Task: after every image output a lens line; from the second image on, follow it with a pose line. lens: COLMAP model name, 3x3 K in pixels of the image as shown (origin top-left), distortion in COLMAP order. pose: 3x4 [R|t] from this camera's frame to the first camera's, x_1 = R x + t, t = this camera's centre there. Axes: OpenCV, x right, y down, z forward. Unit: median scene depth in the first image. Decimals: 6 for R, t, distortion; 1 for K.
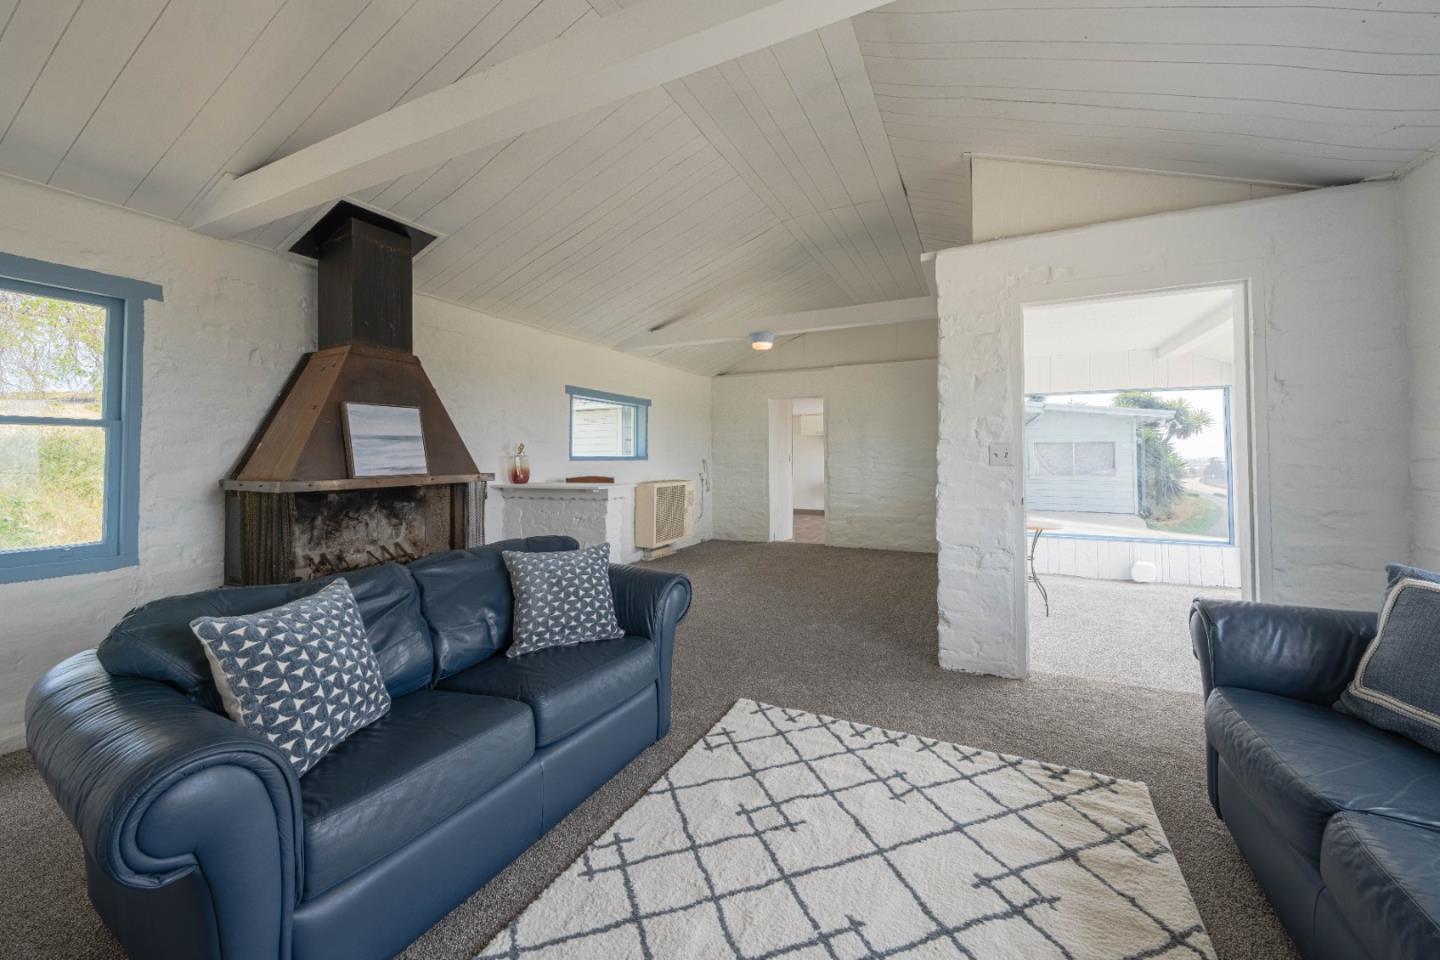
lens RADIAL K [[553.9, 0, 717.9], [0, 553.9, 441.6], [0, 0, 1]] dist [-0.000208, -0.000036]
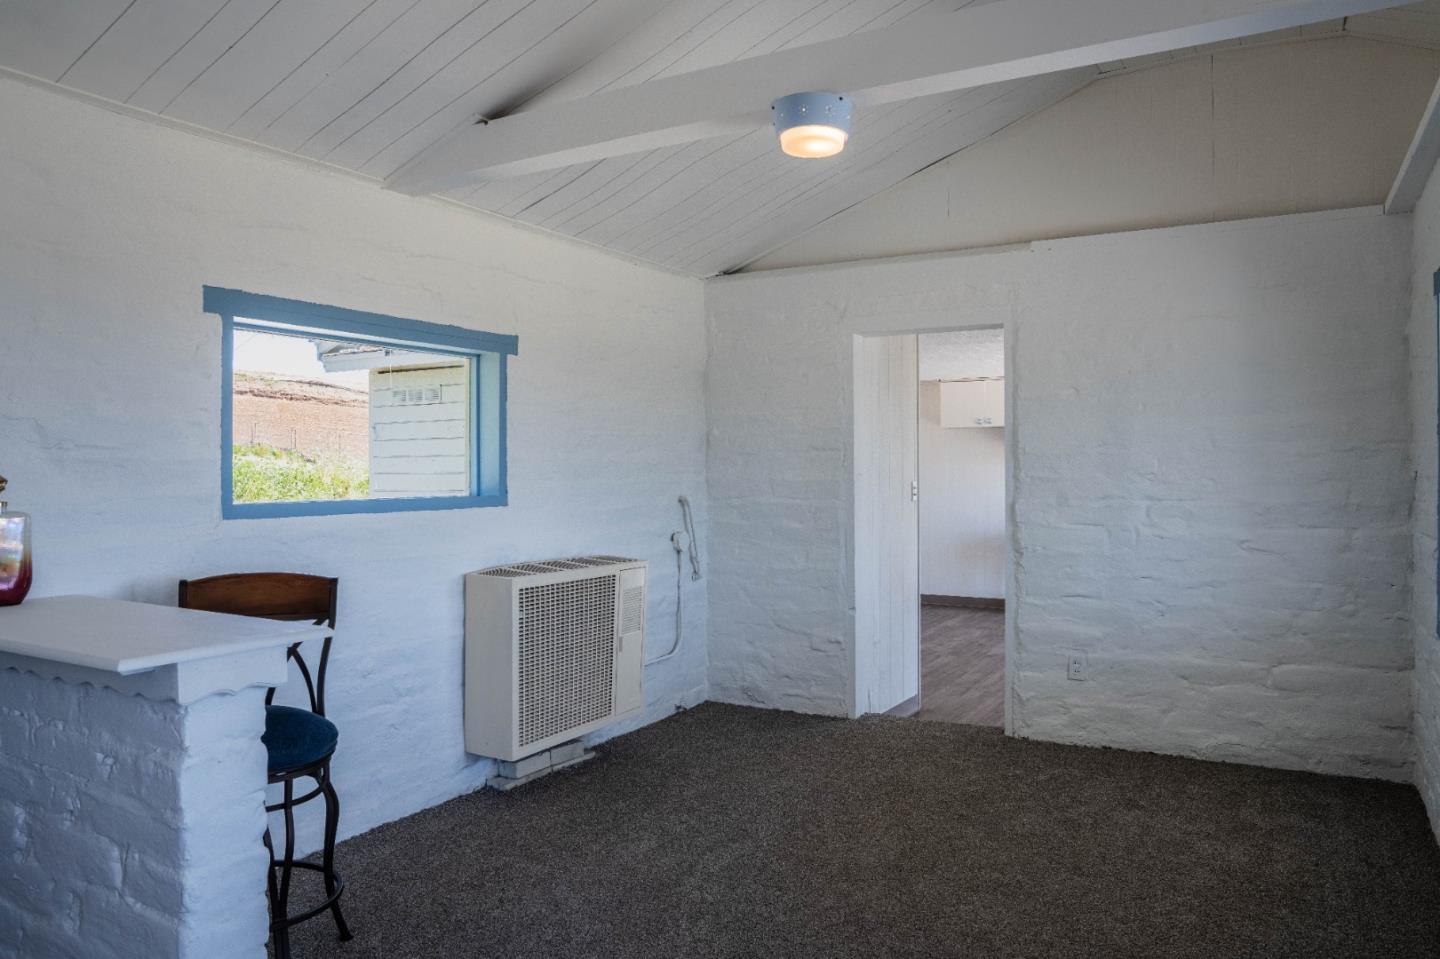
lens RADIAL K [[1021.9, 0, 720.0], [0, 1021.9, 479.5], [0, 0, 1]] dist [-0.065947, -0.000008]
pose [[0.997930, 0.000625, -0.064302, 0.052181], [0.002217, 0.999024, 0.044114, -0.011802], [0.064267, -0.044165, 0.996955, 0.355087]]
